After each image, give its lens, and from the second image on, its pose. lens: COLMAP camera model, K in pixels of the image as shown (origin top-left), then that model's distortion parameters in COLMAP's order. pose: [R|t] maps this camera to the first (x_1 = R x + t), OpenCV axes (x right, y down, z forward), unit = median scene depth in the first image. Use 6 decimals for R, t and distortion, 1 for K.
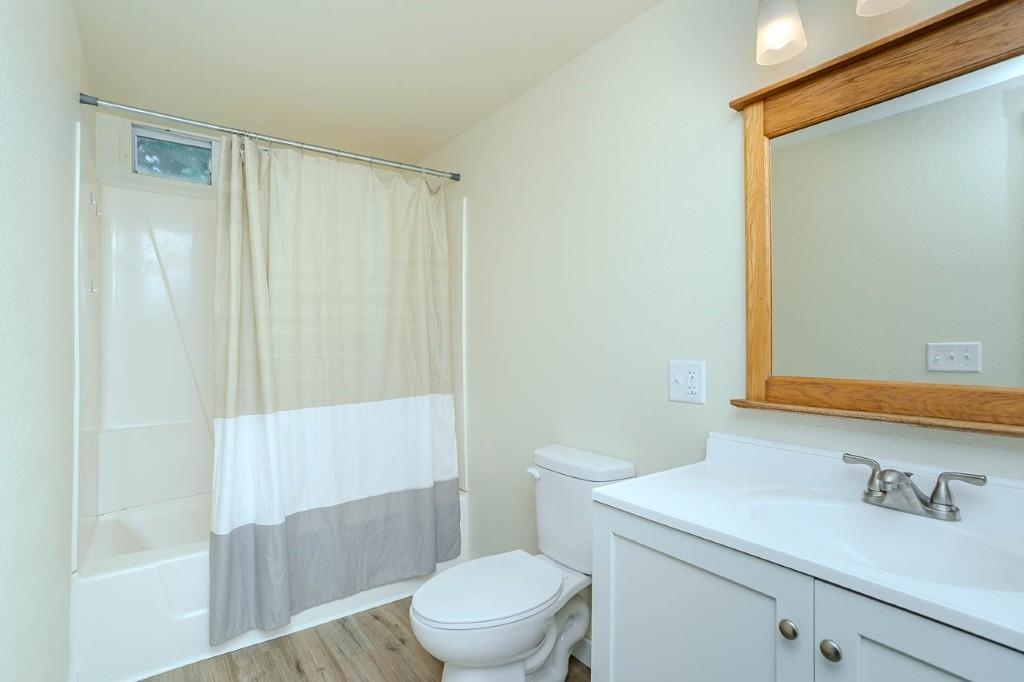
lens RADIAL K [[496.1, 0, 504.4], [0, 496.1, 333.7], [0, 0, 1]] dist [-0.056147, 0.031774]
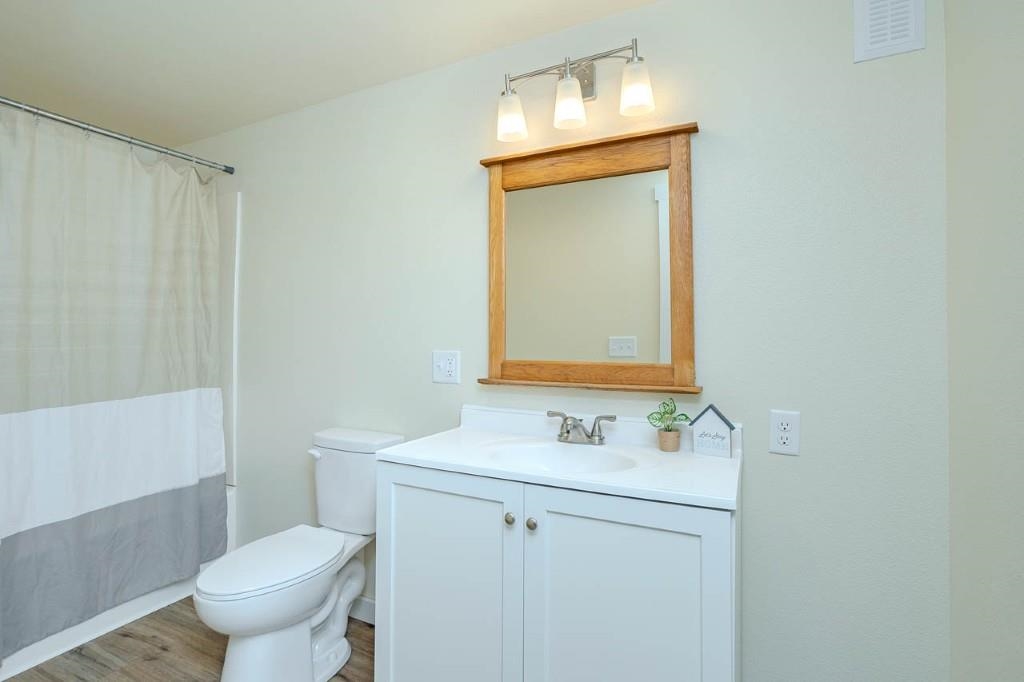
lens RADIAL K [[510.7, 0, 508.2], [0, 510.7, 337.8], [0, 0, 1]] dist [-0.035155, 0.035890]
pose [[0.885619, 0.001307, 0.464411, -0.091170], [-0.011071, 0.999771, 0.018297, -0.003429], [-0.464280, -0.021345, 0.885431, -0.218396]]
